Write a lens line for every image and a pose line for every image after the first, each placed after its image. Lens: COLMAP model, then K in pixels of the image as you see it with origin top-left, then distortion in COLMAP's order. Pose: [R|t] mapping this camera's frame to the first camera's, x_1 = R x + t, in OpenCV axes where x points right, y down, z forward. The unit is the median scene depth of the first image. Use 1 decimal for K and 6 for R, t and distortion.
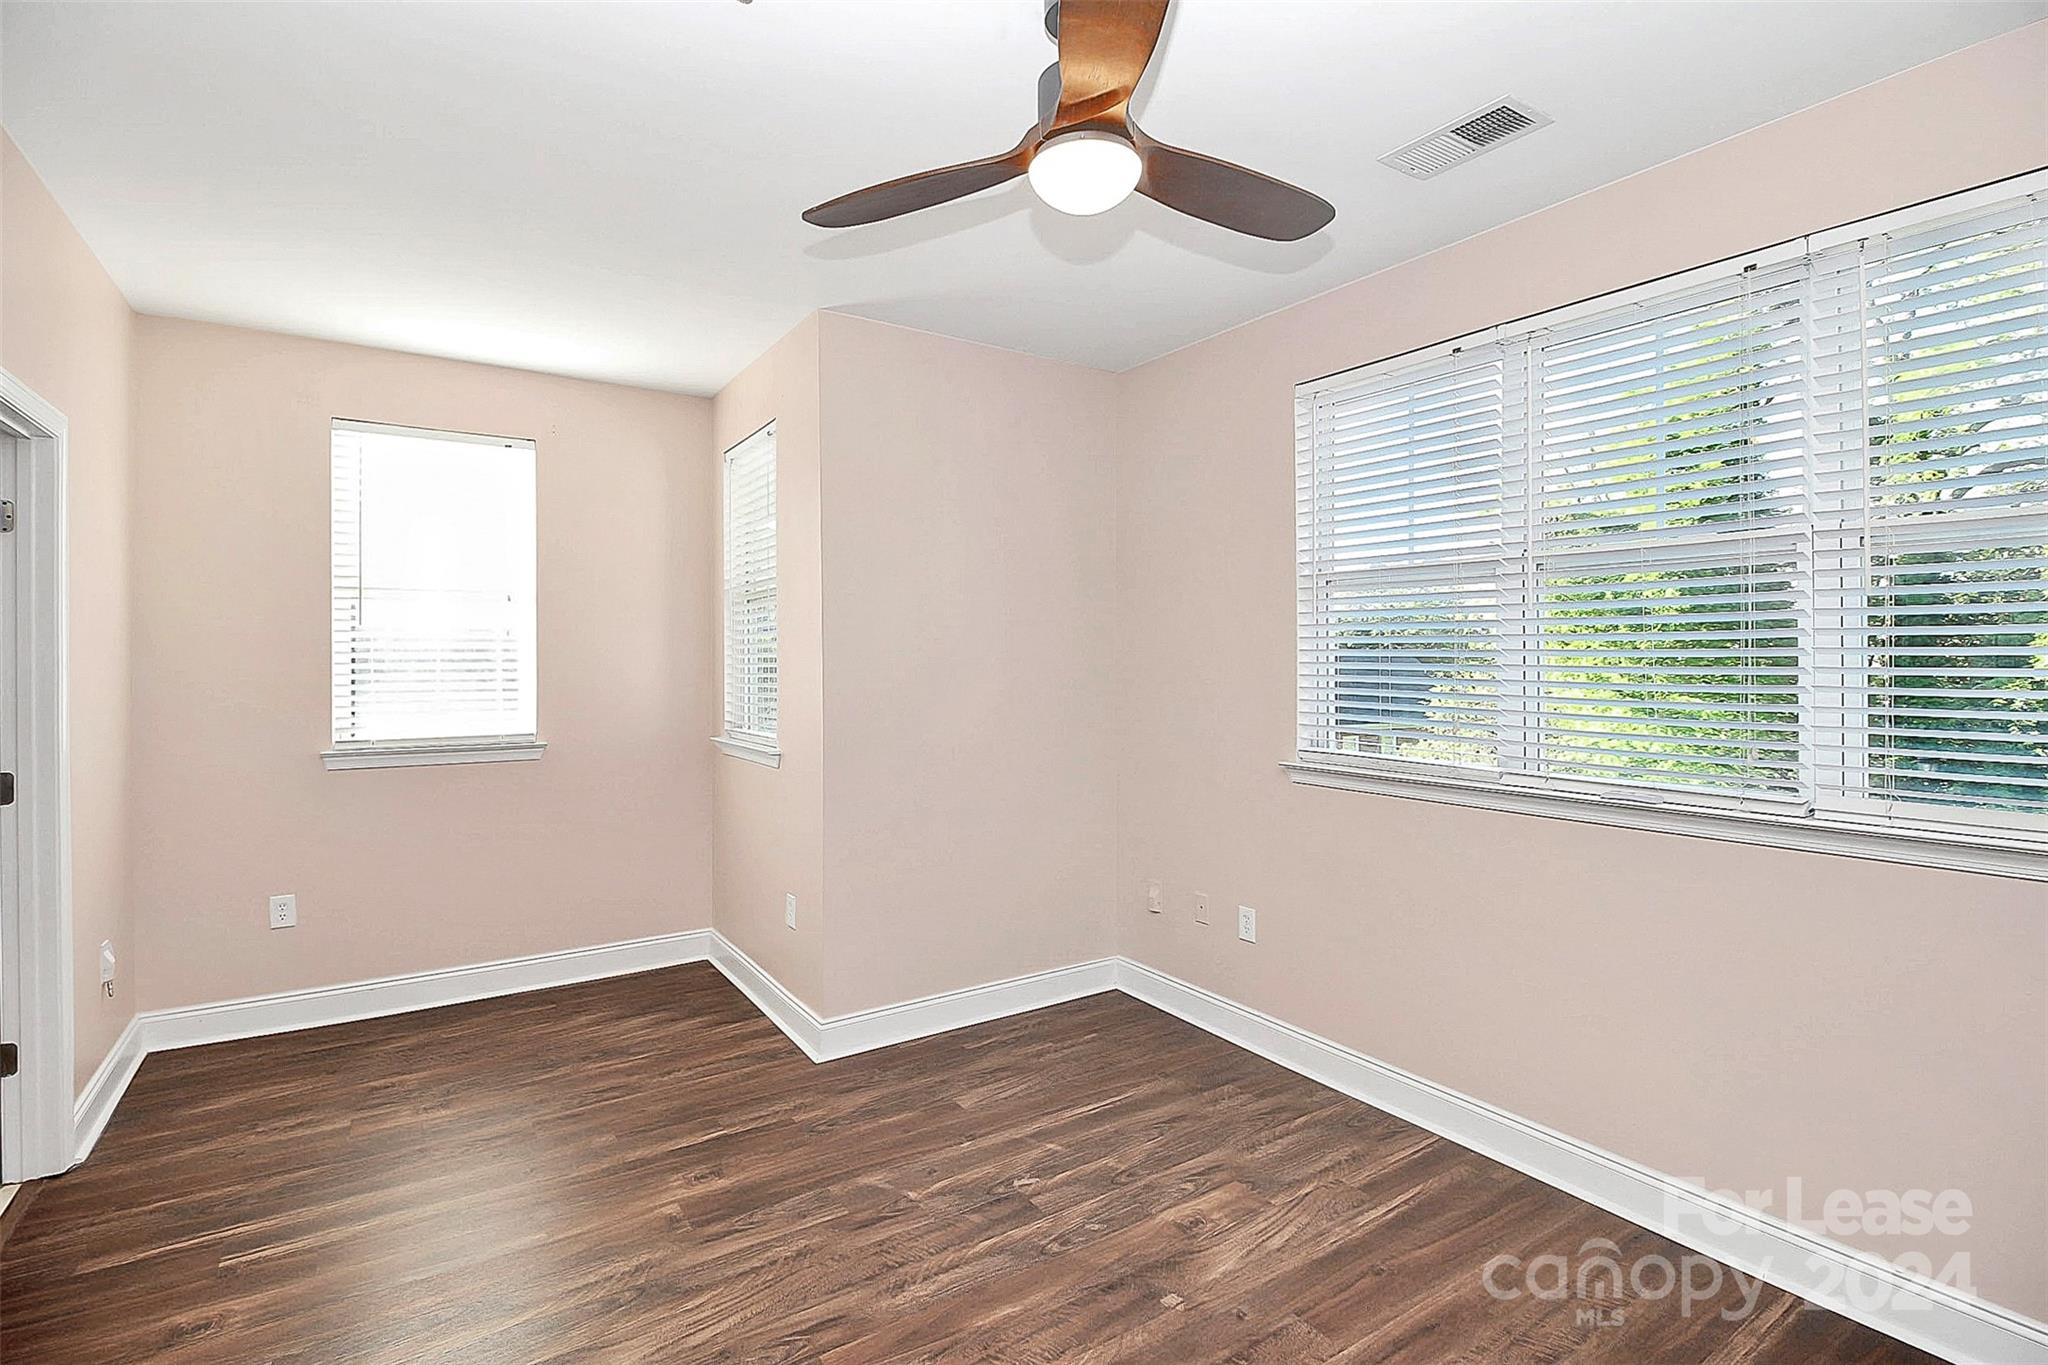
lens RADIAL K [[968.2, 0, 1014.6], [0, 968.2, 665.8], [0, 0, 1]] dist [-0.004327, -0.003392]
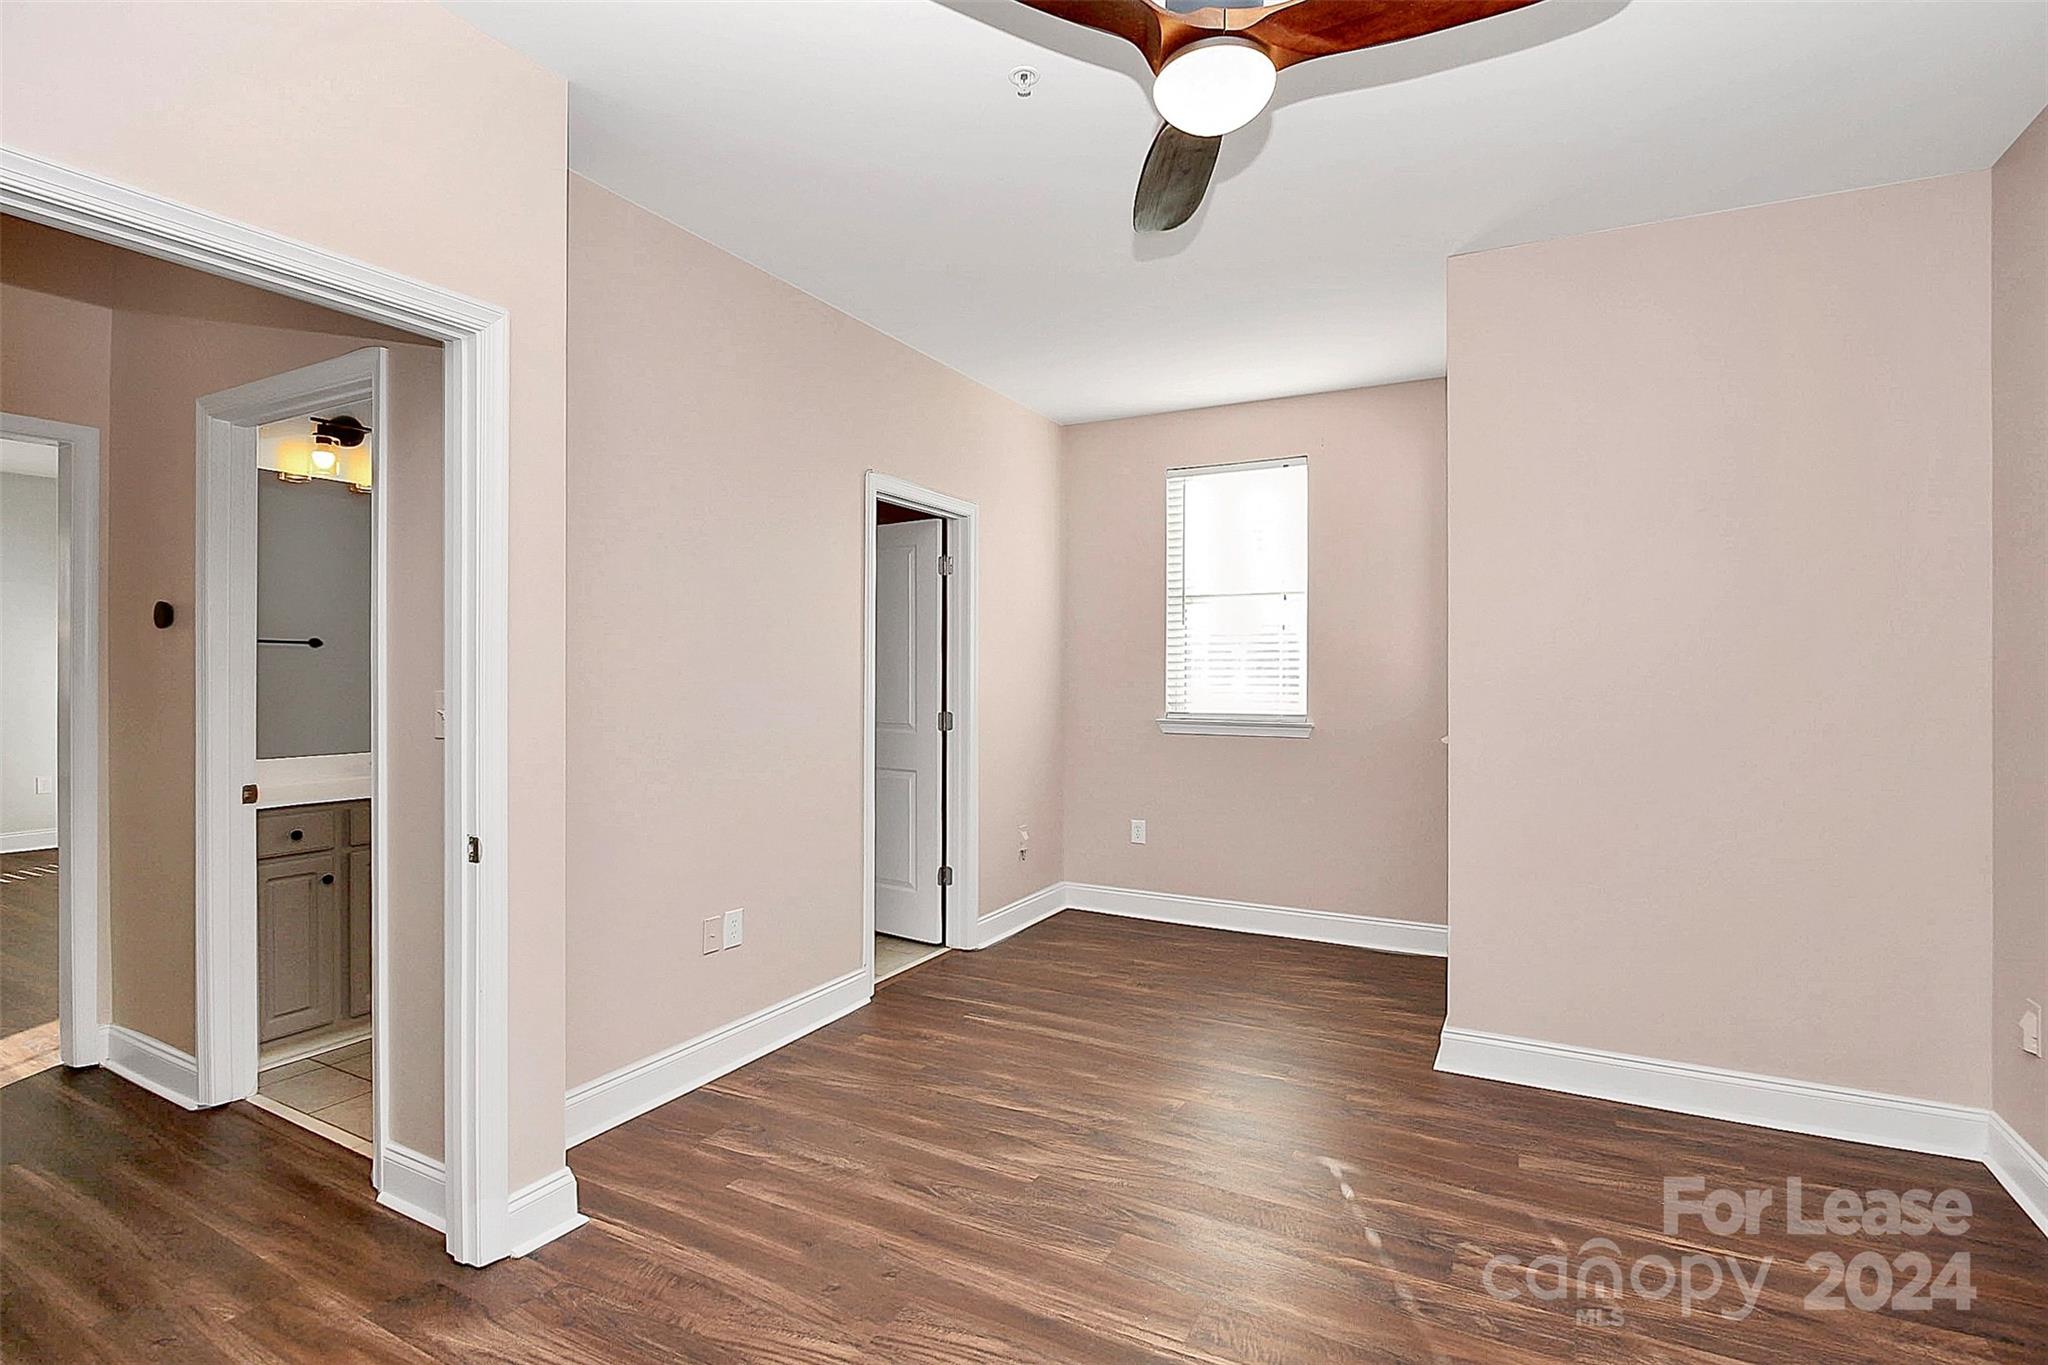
lens RADIAL K [[968.2, 0, 1011.8], [0, 968.2, 683.6], [0, 0, 1]] dist [-0.004327, -0.003392]
pose [[0.470172, 0.010617, -0.882511, 0.473328], [-0.008822, 0.999934, 0.007330, 0.038731], [0.882531, 0.004339, 0.470235, 0.220687]]
